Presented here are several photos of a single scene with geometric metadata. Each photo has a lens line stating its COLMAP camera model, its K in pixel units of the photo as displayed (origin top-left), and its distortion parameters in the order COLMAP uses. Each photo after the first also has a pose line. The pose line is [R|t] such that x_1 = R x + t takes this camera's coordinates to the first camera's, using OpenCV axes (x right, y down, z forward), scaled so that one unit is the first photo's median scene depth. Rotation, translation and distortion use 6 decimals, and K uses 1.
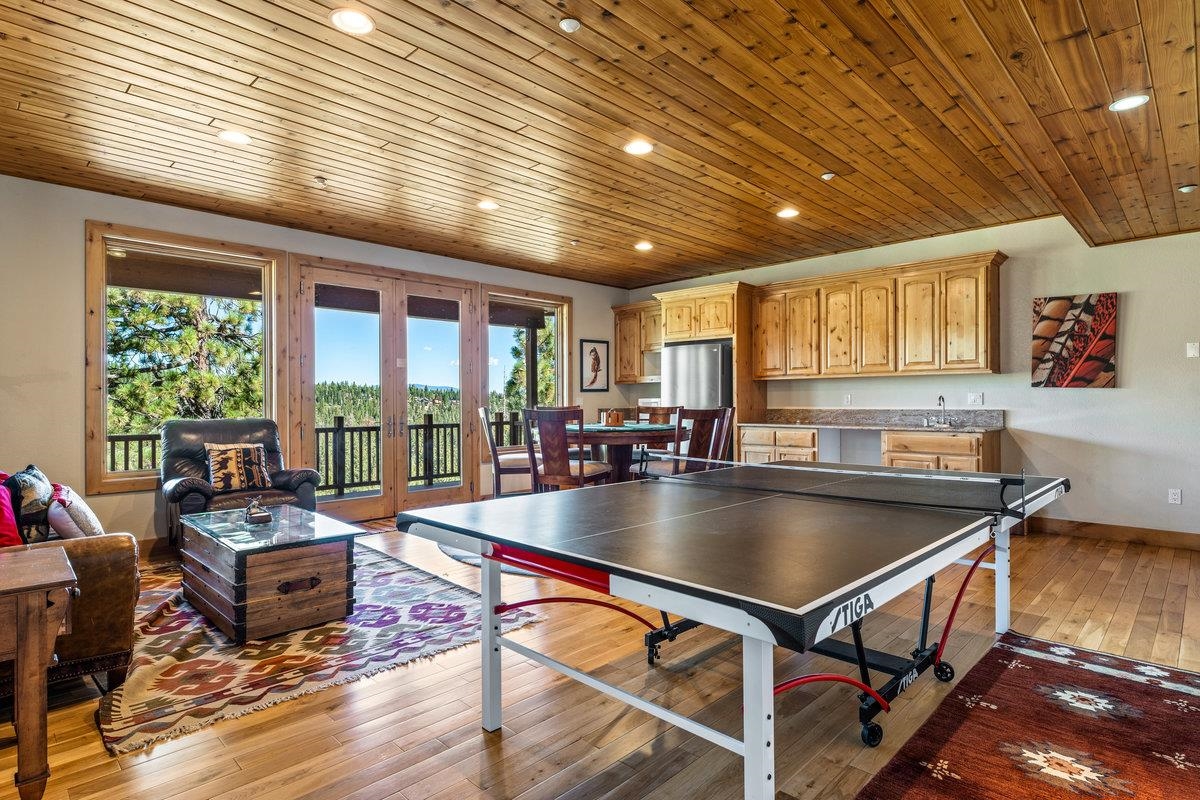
lens RADIAL K [[626.6, 0, 599.2], [0, 626.6, 397.7], [0, 0, 1]] dist [-0.006016, -0.000835]
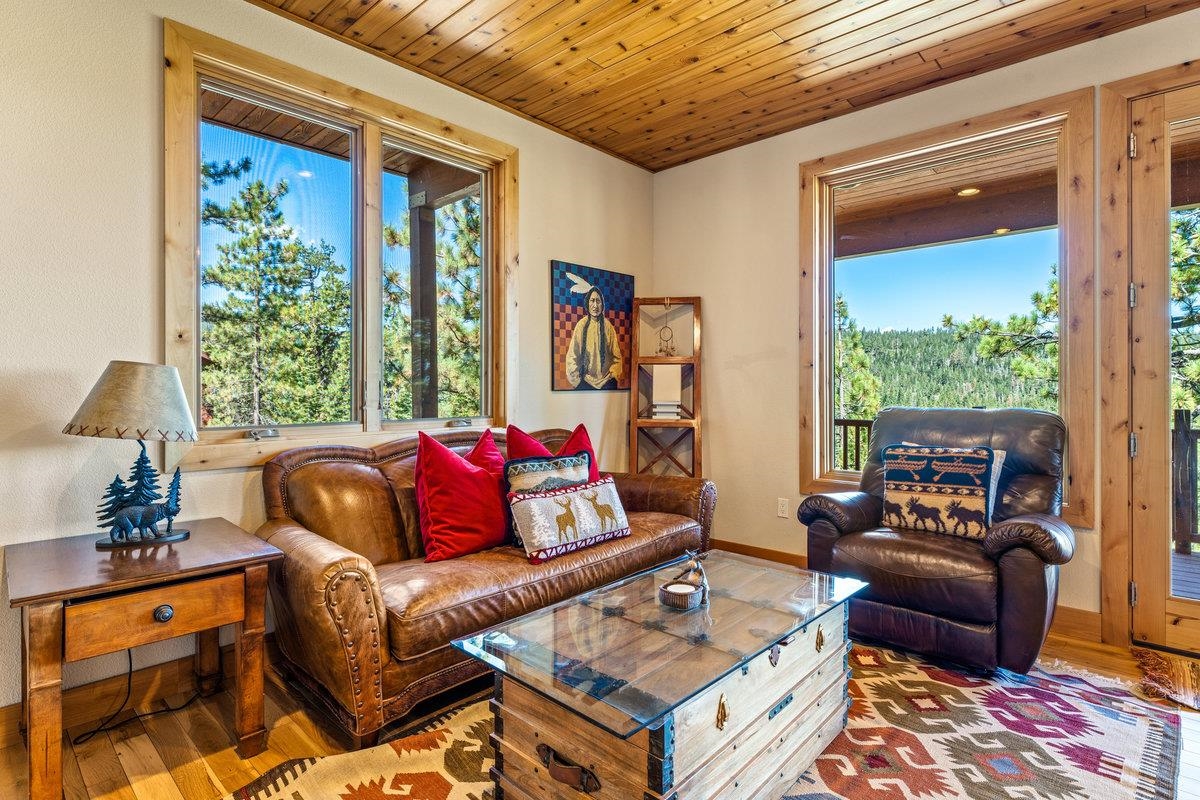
lens RADIAL K [[597.2, 0, 594.5], [0, 597.2, 391.1], [0, 0, 1]] dist [-0.001412, -0.000746]
pose [[0.039242, 0.009287, -0.999187, -0.050586], [-0.001297, 0.999956, 0.009243, 0.015420], [0.999229, 0.000933, 0.039252, 1.022914]]
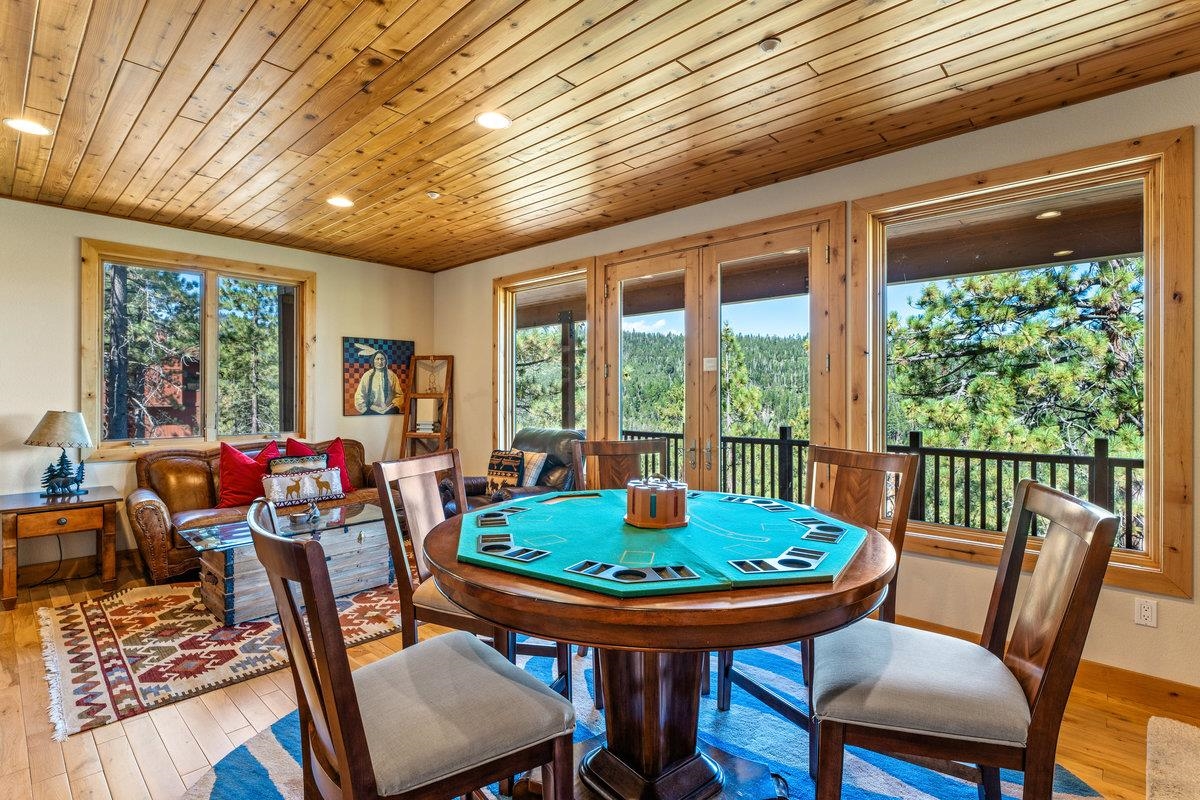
lens RADIAL K [[573.6, 0, 606.3], [0, 573.6, 392.4], [0, 0, 1]] dist [0.000714, 0.000211]
pose [[0.037150, 0.006526, -0.999288, 0.668677], [-0.004757, 0.999969, 0.006353, -0.067116], [0.999298, 0.004518, 0.037180, 1.774569]]
